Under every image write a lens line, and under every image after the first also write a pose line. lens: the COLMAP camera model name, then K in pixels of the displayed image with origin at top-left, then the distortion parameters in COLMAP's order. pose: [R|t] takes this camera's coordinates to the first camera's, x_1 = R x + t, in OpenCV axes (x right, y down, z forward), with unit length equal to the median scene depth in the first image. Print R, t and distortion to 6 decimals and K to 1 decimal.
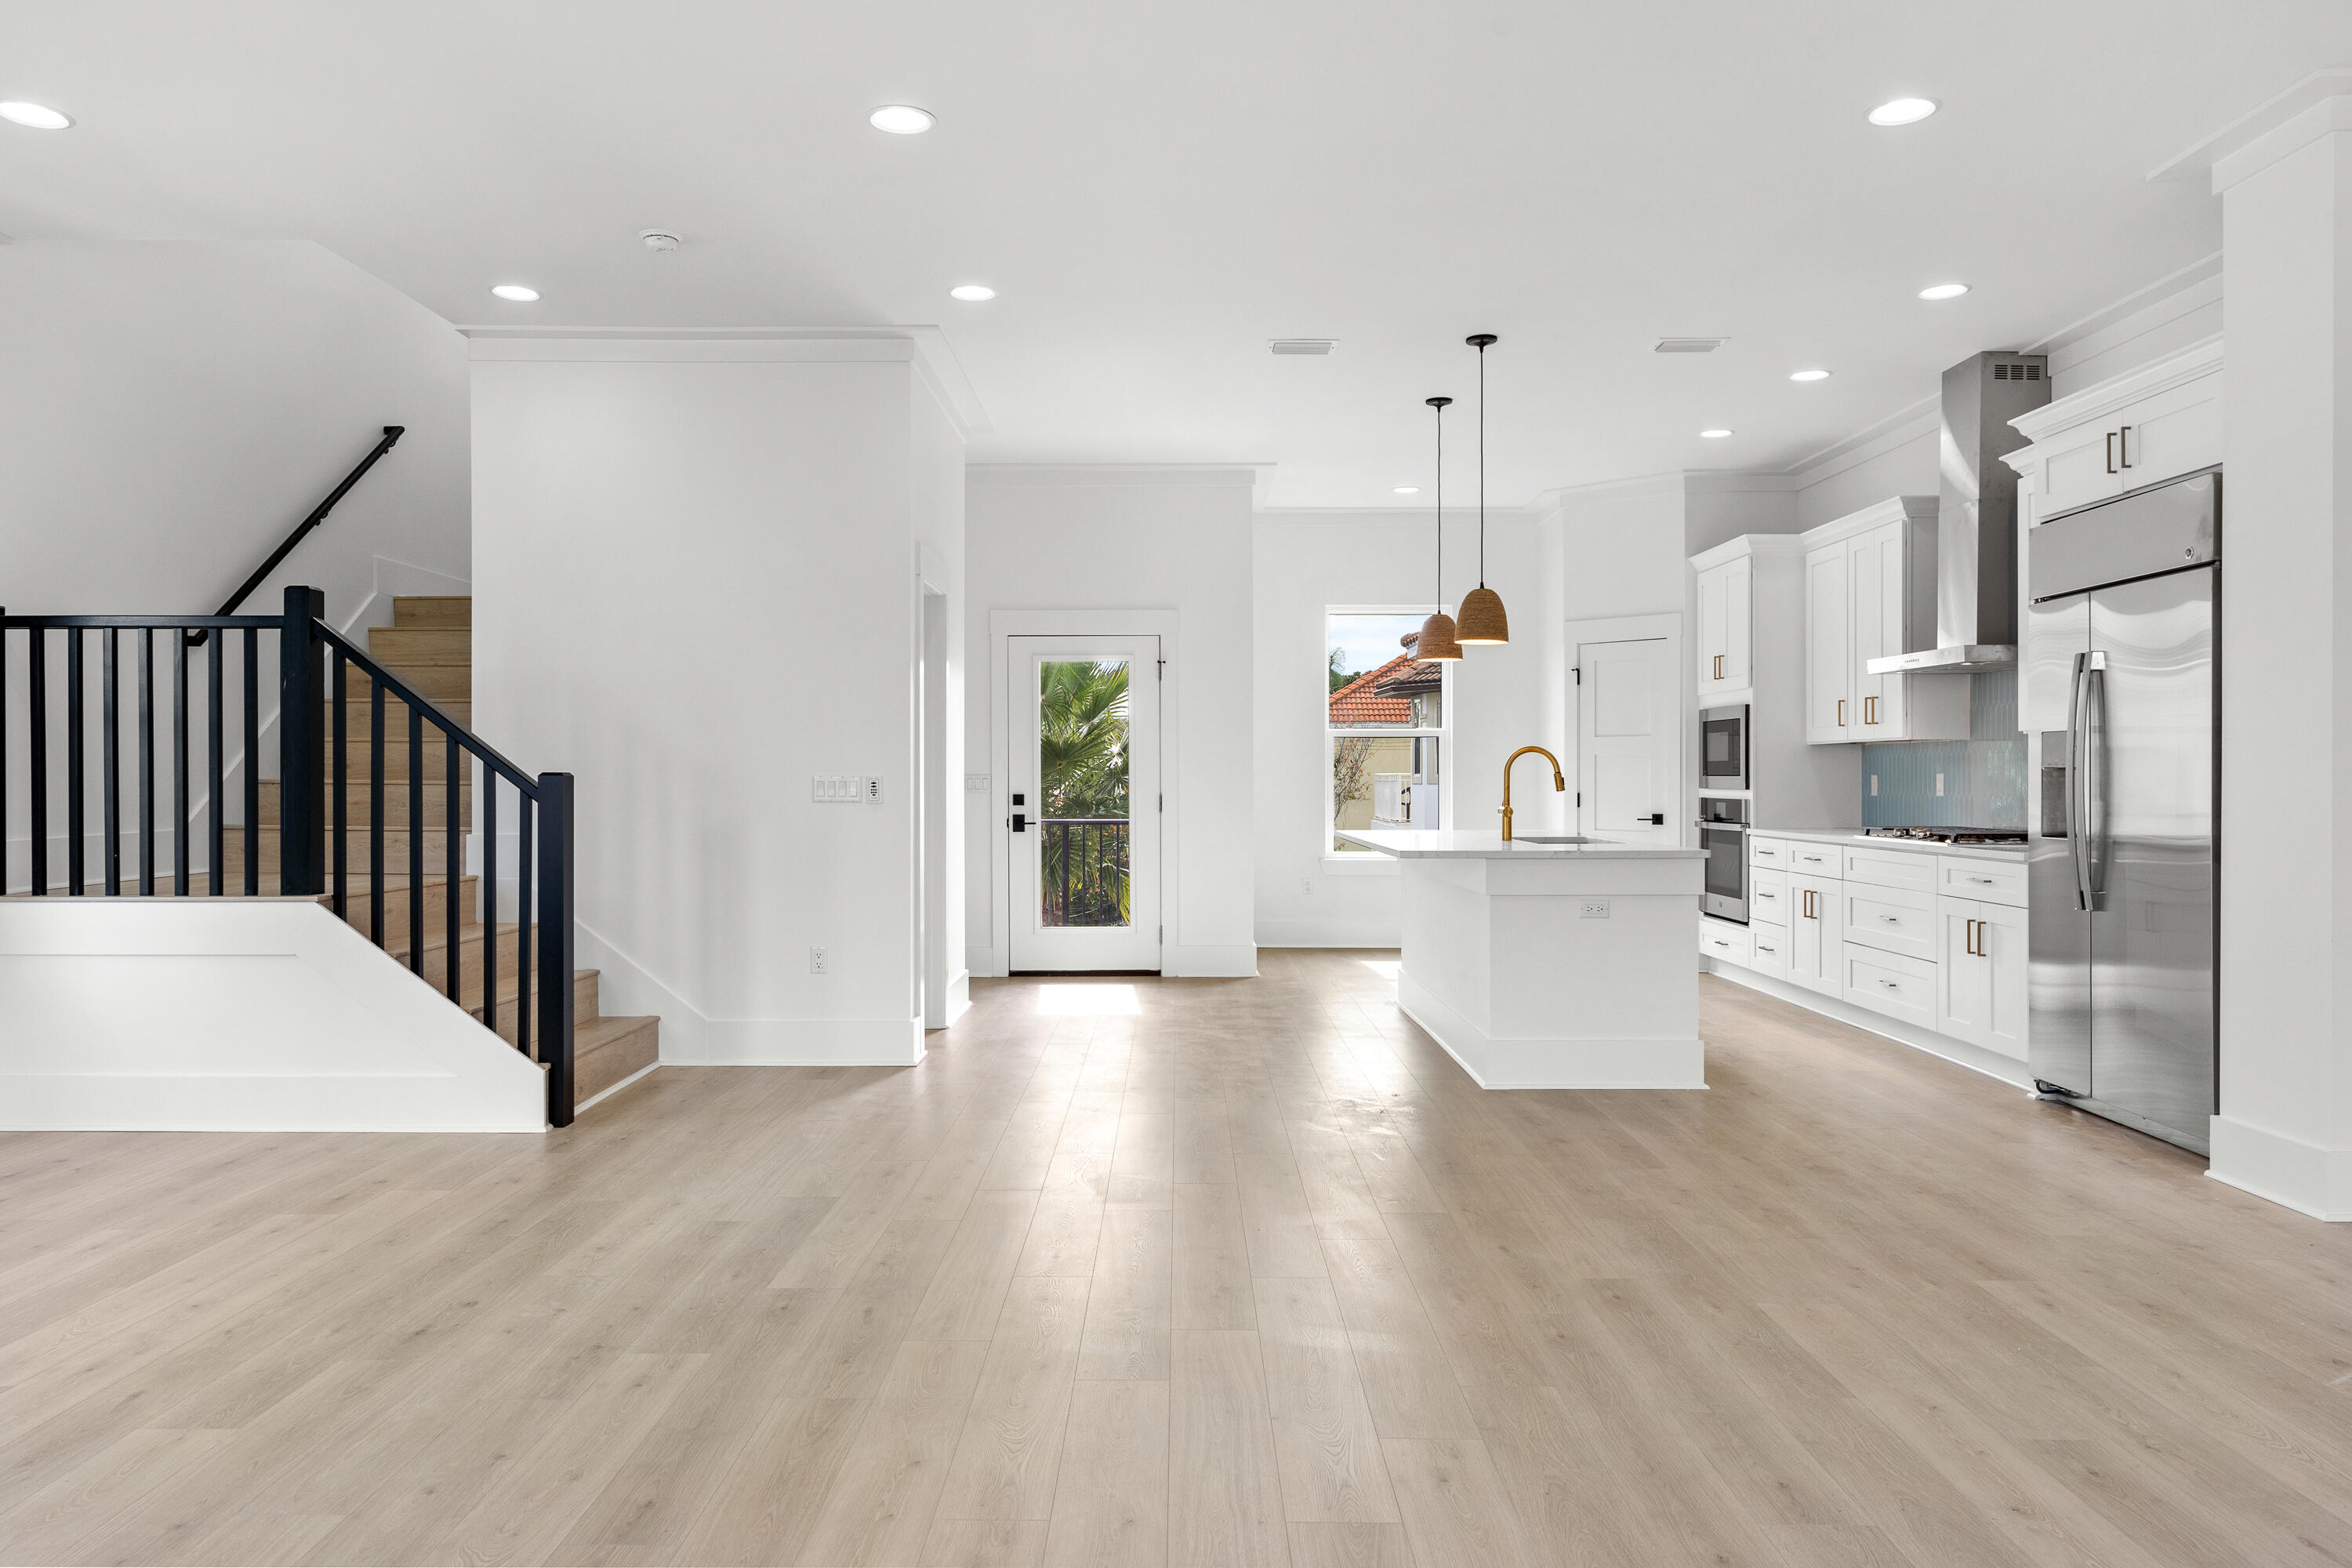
lens RADIAL K [[1554.4, 0, 1172.0], [0, 1554.4, 783.3], [0, 0, 1]] dist [0.000043, 0.001889]
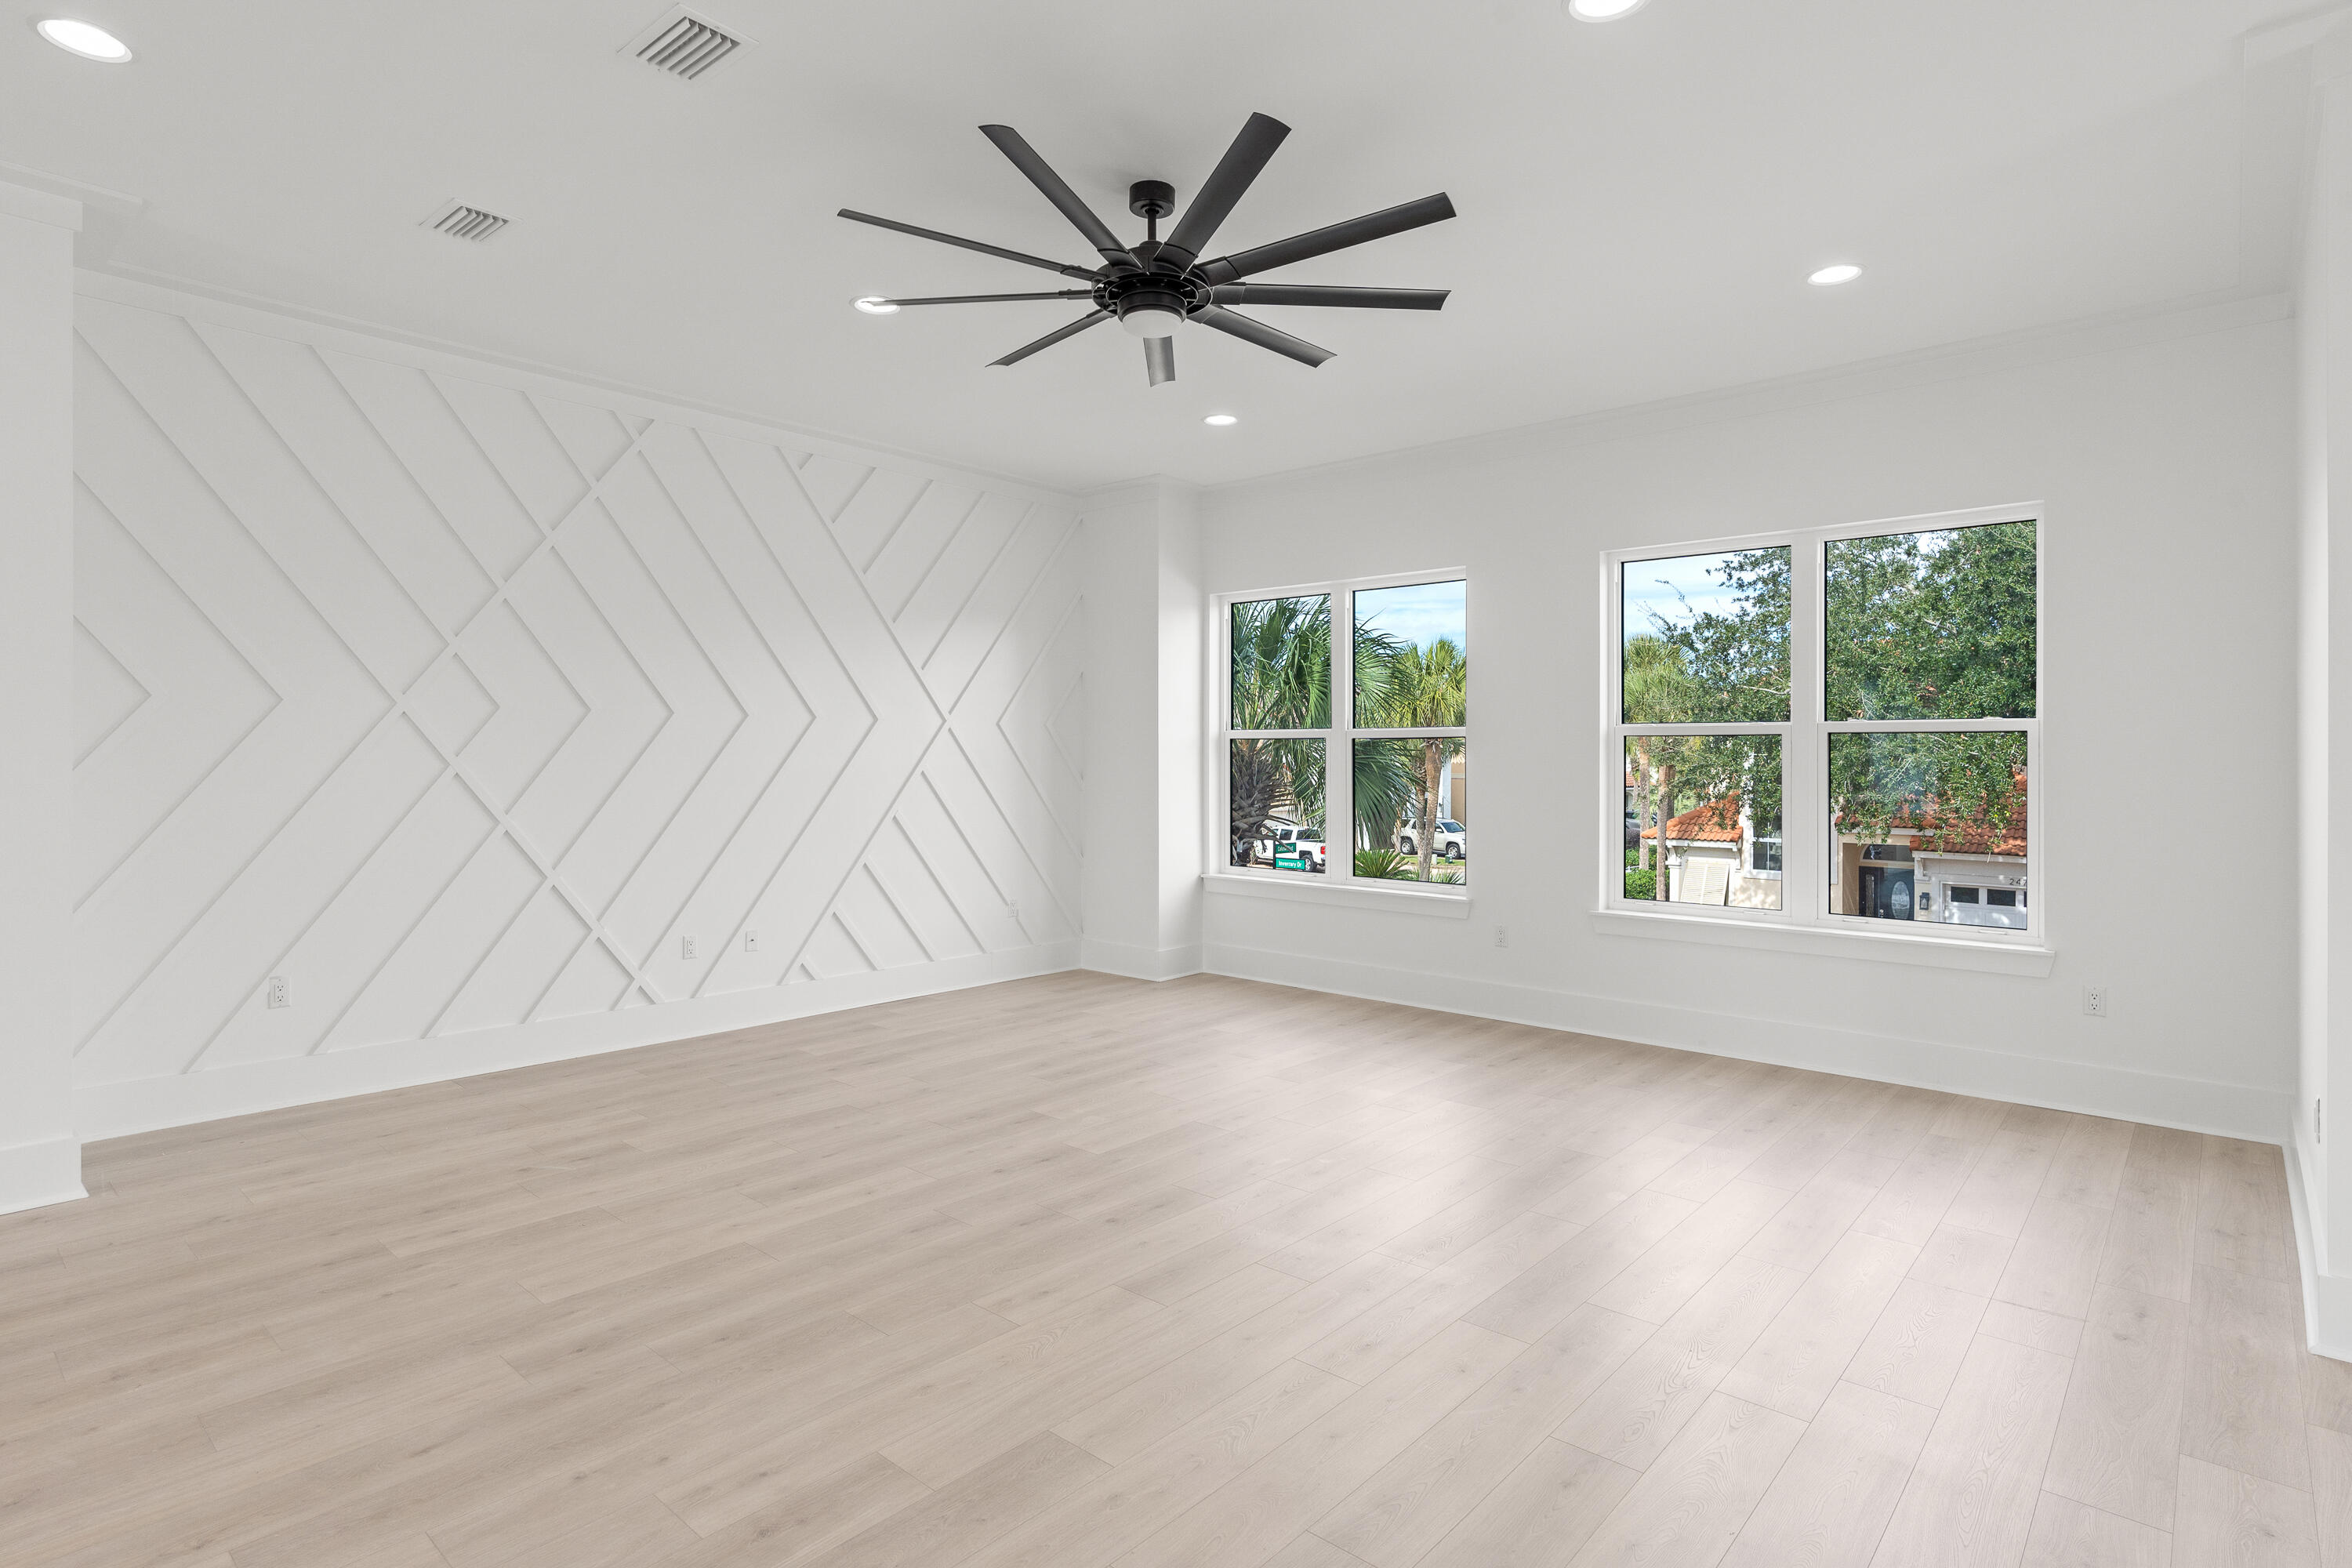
lens RADIAL K [[1196.0, 0, 1165.1], [0, 1196.0, 783.8], [0, 0, 1]] dist [-0.006771, -0.001695]
pose [[-0.745261, -0.018077, 0.666528, -0.516301], [-0.000107, 0.999636, 0.026991, -0.053696], [-0.666773, 0.020044, -0.744991, 1.374832]]
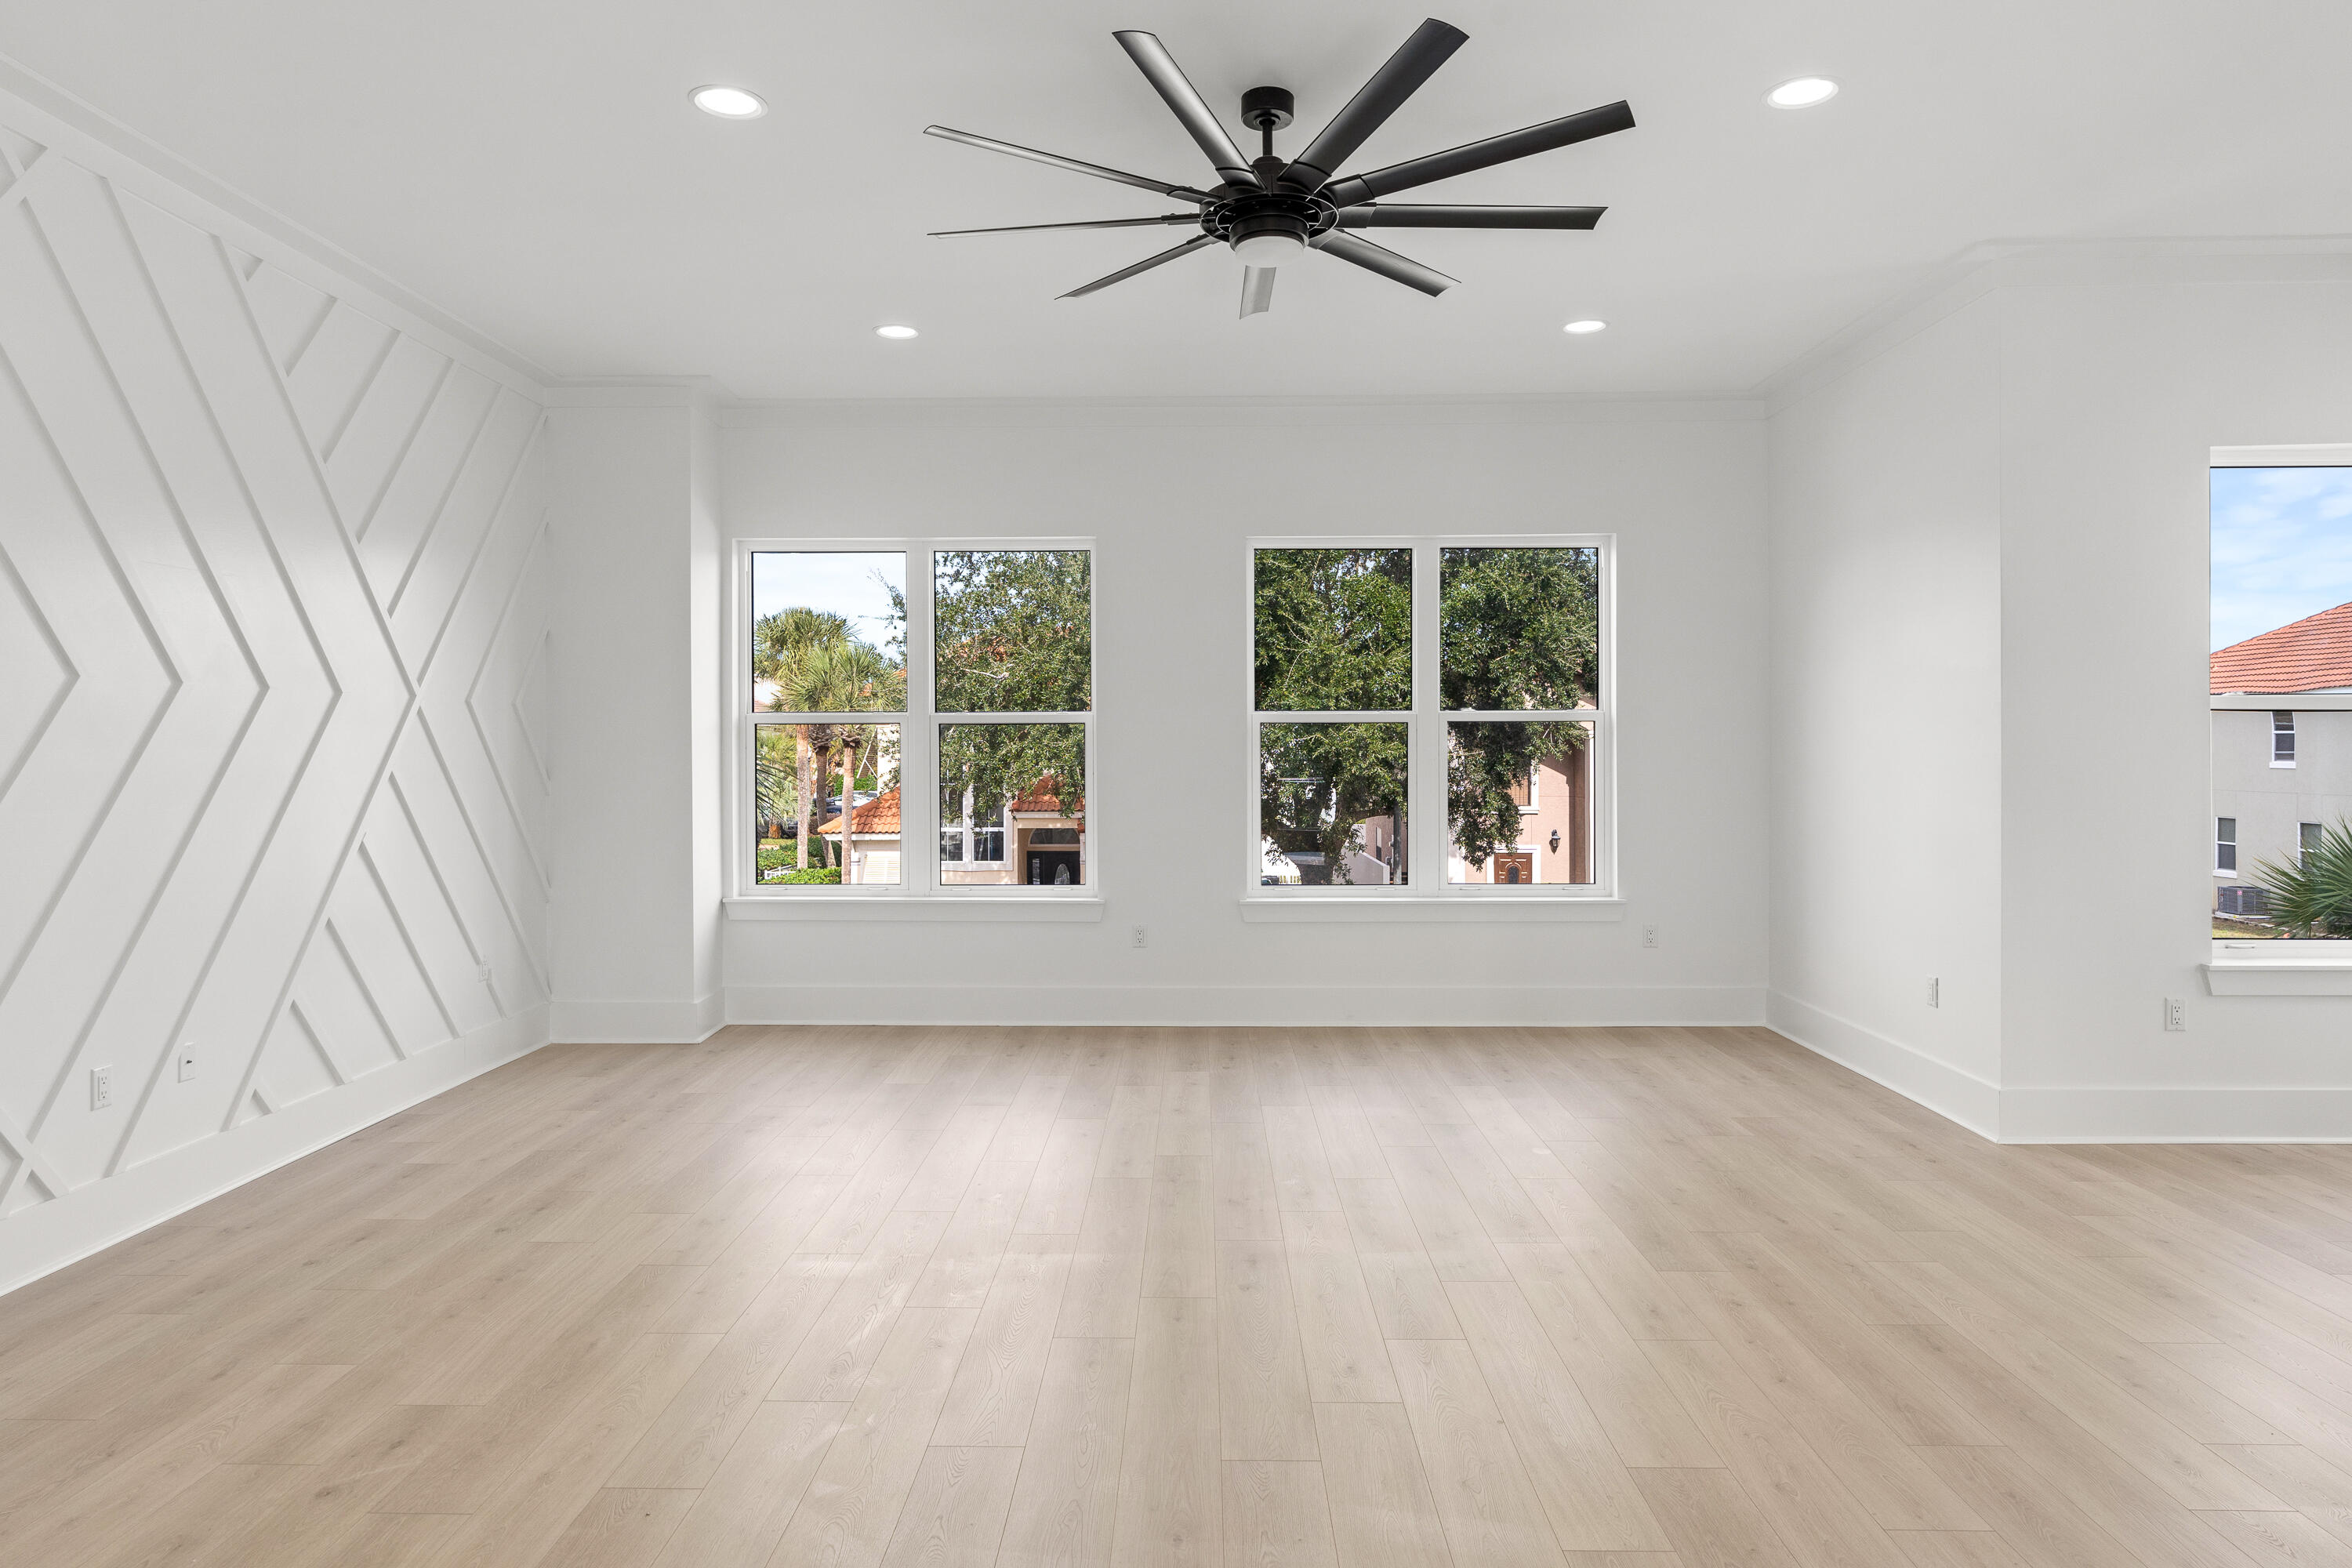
lens RADIAL K [[1402.7, 0, 1170.8], [0, 1402.7, 751.6], [0, 0, 1]] dist [0.010989, -0.002654]
pose [[-0.999870, 0.002227, 0.015971, 0.234264], [0.002407, 0.999934, 0.011214, -0.057575], [-0.015945, 0.011251, -0.999810, 1.683028]]
